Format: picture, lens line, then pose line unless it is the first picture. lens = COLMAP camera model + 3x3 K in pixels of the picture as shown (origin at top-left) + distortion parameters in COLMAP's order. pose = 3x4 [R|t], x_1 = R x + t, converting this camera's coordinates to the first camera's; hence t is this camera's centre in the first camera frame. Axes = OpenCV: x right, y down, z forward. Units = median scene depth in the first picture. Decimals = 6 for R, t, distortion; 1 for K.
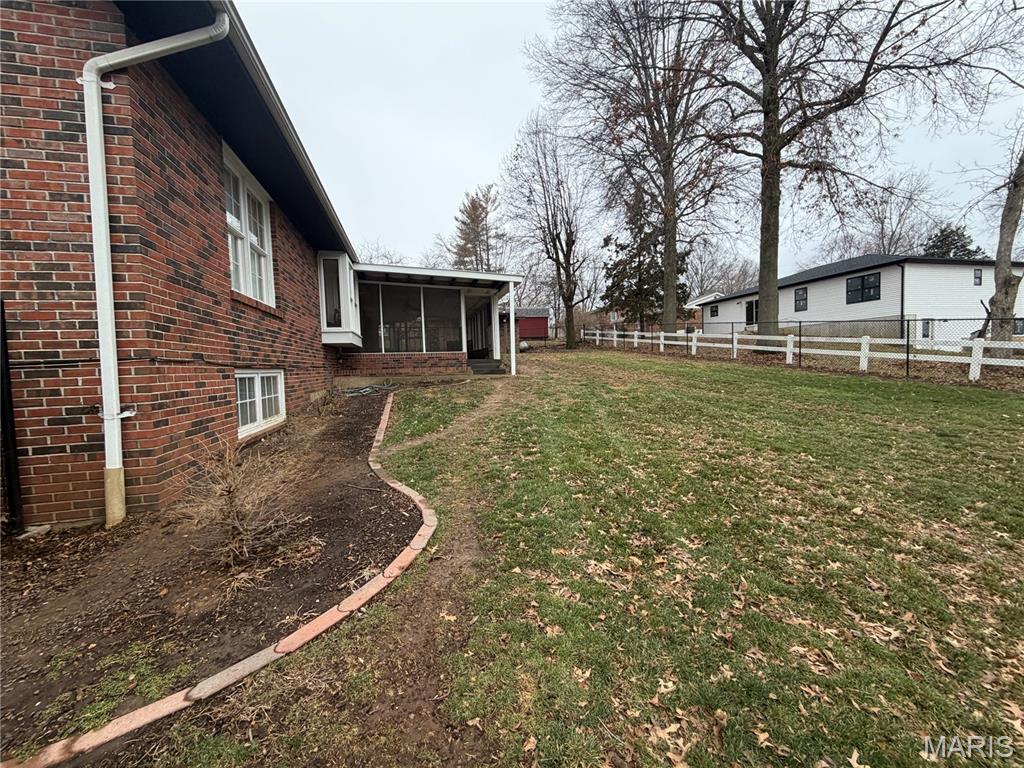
lens RADIAL K [[407.7, 0, 509.6], [0, 407.7, 382.7], [0, 0, 1]] dist [-0.000073, -0.000006]
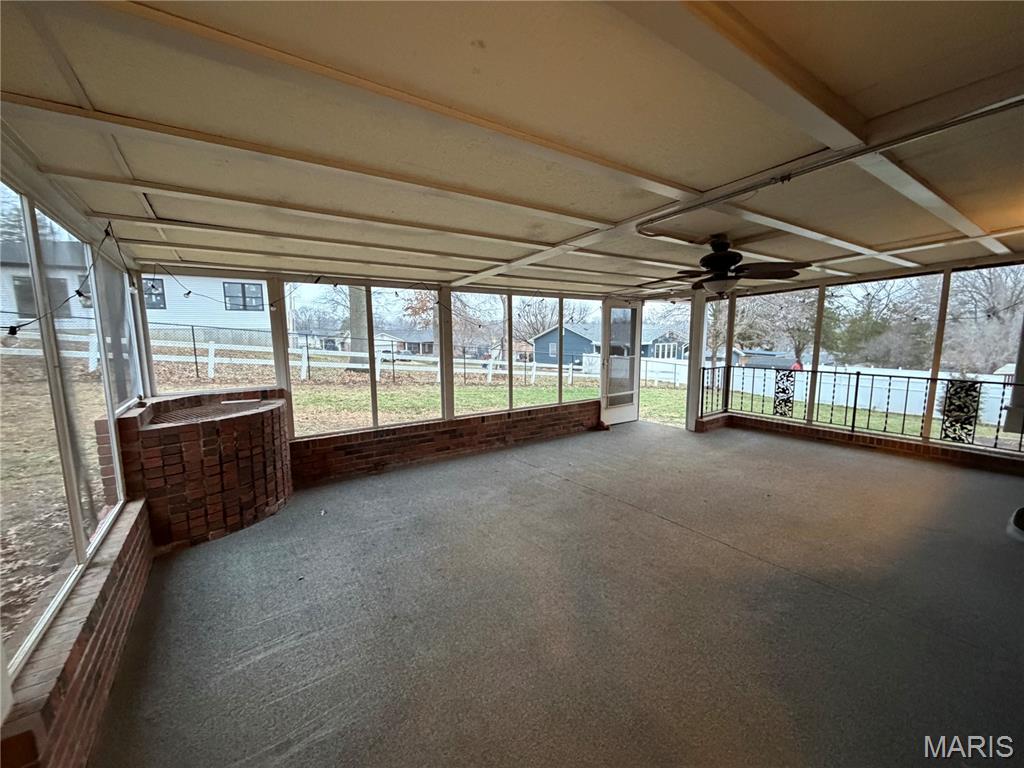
lens RADIAL K [[407.7, 0, 509.6], [0, 407.7, 382.7], [0, 0, 1]] dist [-0.000073, -0.000006]
pose [[-0.358010, -0.096524, 0.928715, -0.557551], [0.048569, 0.991371, 0.121759, -0.196894], [-0.932454, 0.088698, -0.350233, 1.343680]]
